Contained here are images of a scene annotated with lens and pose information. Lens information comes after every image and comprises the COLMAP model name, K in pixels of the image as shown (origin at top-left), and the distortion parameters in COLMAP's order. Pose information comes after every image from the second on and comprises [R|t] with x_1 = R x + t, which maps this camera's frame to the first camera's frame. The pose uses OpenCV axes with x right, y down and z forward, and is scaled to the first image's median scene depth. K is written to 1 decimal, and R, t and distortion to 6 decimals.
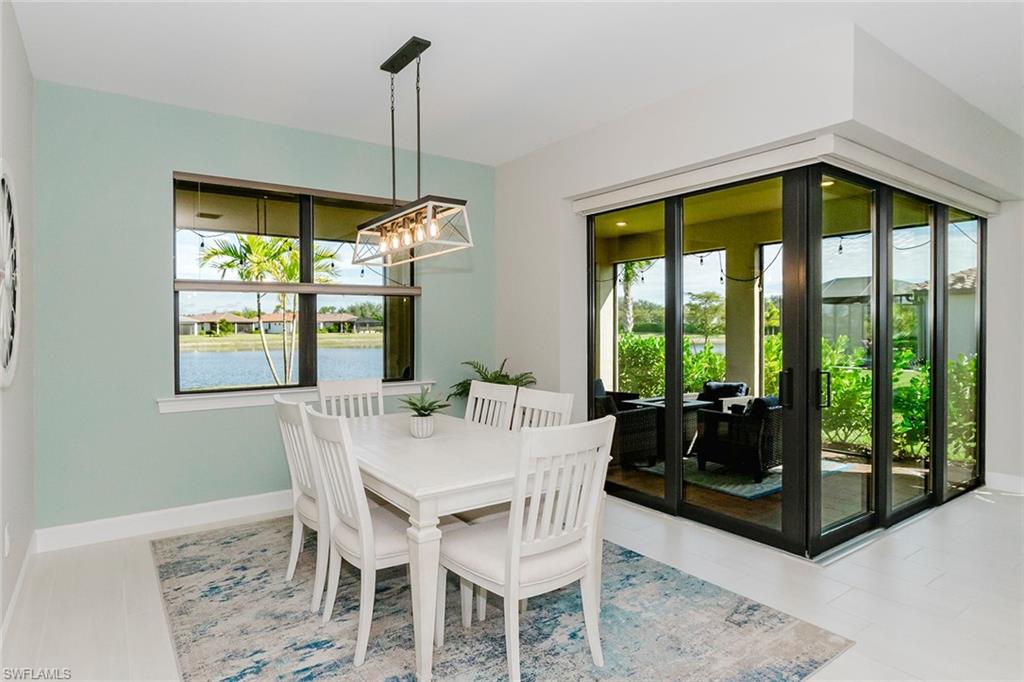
lens RADIAL K [[550.3, 0, 463.9], [0, 550.3, 337.9], [0, 0, 1]] dist [-0.001789, -0.000283]
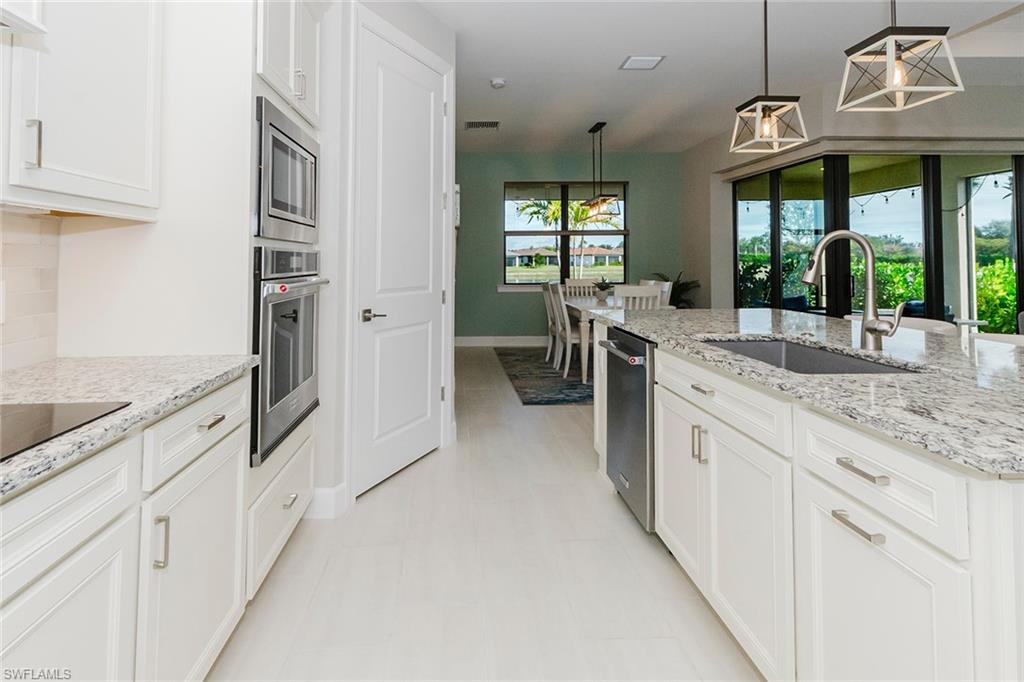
lens RADIAL K [[516.8, 0, 494.5], [0, 516.8, 350.1], [0, 0, 1]] dist [-0.000572, -0.000381]
pose [[0.878045, 0.076787, -0.472378, 0.212729], [-0.004556, 0.988341, 0.152190, 0.022043], [0.478556, -0.131477, 0.868158, -0.410978]]
